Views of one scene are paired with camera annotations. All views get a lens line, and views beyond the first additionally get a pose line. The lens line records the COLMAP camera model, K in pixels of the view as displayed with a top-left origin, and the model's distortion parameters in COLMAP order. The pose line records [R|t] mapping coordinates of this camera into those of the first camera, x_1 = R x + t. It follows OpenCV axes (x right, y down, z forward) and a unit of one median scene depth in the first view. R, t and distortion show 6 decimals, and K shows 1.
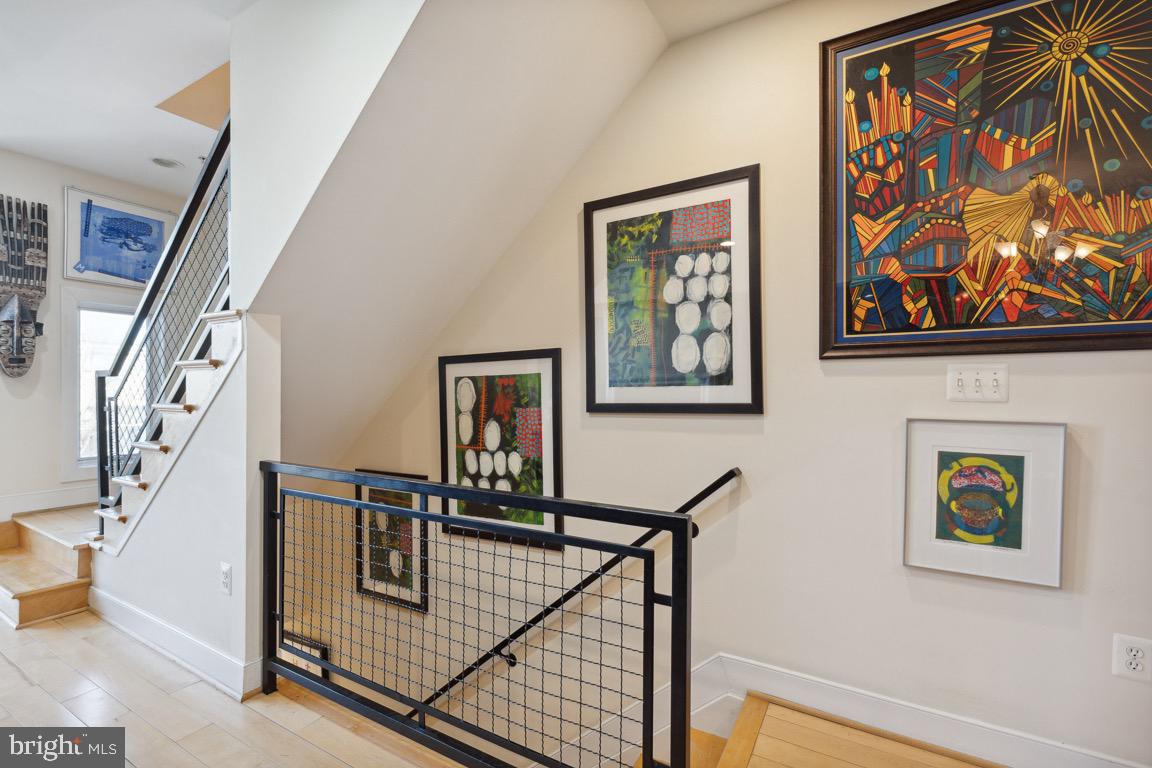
lens RADIAL K [[515.3, 0, 574.5], [0, 515.3, 391.4], [0, 0, 1]] dist [0.000478, -0.000242]
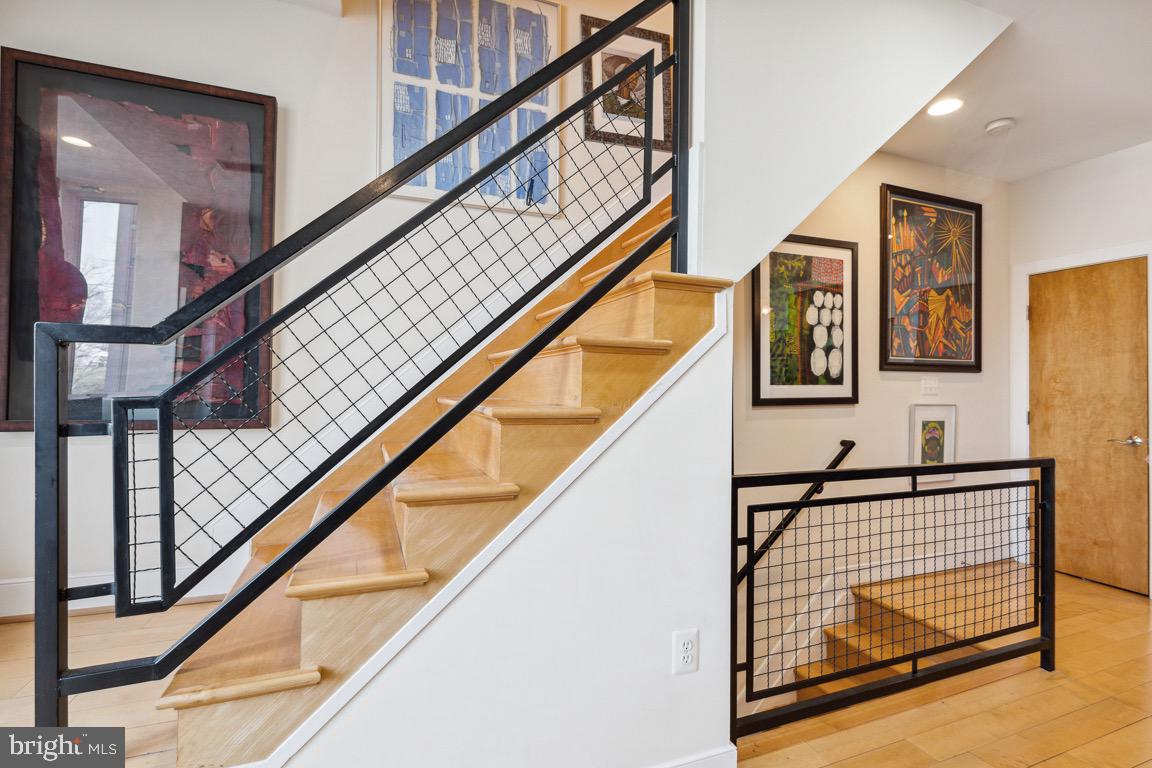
lens RADIAL K [[519.0, 0, 572.8], [0, 519.0, 384.1], [0, 0, 1]] dist [0.001444, -0.000399]
pose [[0.615698, 0.009492, 0.787925, -1.328407], [-0.007468, 0.999953, -0.006210, 0.000359], [-0.787947, -0.002061, 0.615740, 0.675338]]
